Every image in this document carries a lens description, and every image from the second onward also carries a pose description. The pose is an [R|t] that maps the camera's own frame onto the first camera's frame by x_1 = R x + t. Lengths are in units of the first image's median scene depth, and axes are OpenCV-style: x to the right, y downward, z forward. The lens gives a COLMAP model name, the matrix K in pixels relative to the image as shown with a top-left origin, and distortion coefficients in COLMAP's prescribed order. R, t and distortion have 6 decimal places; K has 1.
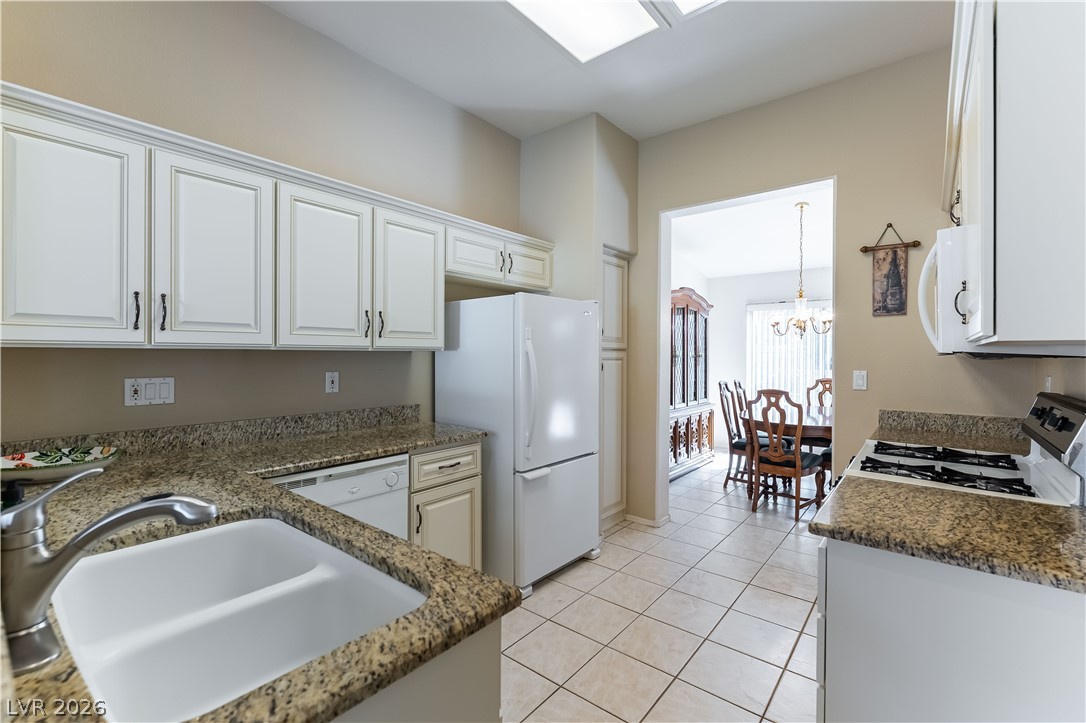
lens RADIAL K [[471.2, 0, 543.5], [0, 471.2, 356.0], [0, 0, 1]] dist [-0.001834, -0.000926]
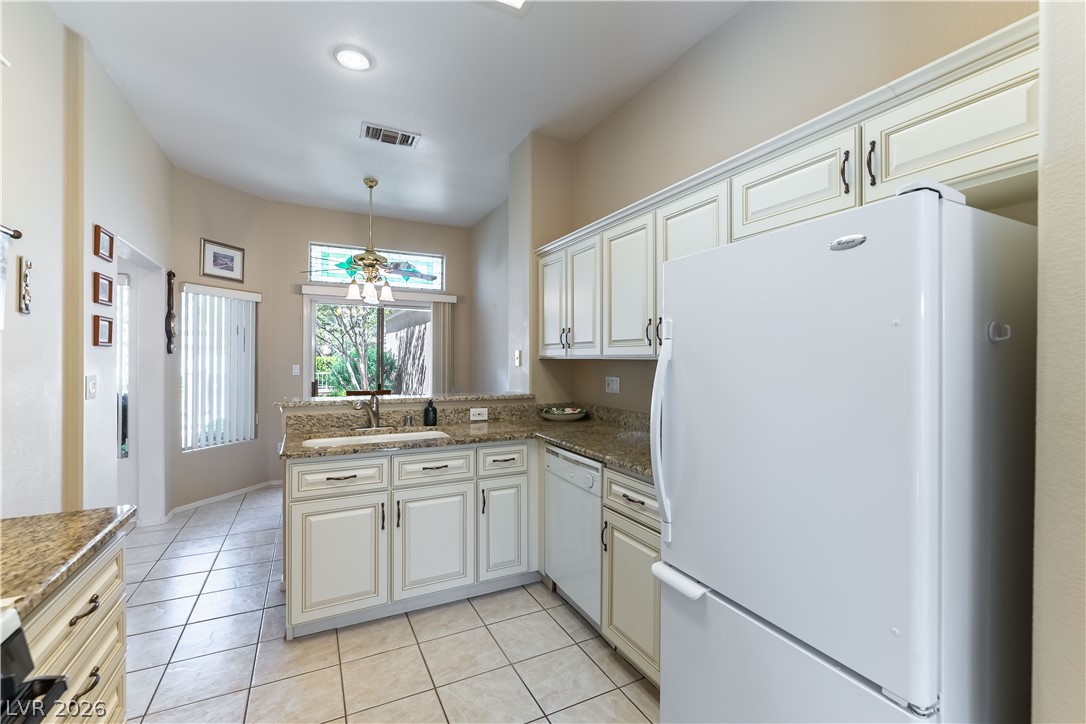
lens RADIAL K [[471.2, 0, 550.4], [0, 471.2, 358.2], [0, 0, 1]] dist [-0.001834, -0.000926]
pose [[-0.397058, -0.003962, -0.917785, 0.688474], [-0.004877, 0.999986, -0.002207, -0.011673], [0.917781, 0.003600, -0.397071, 1.343308]]
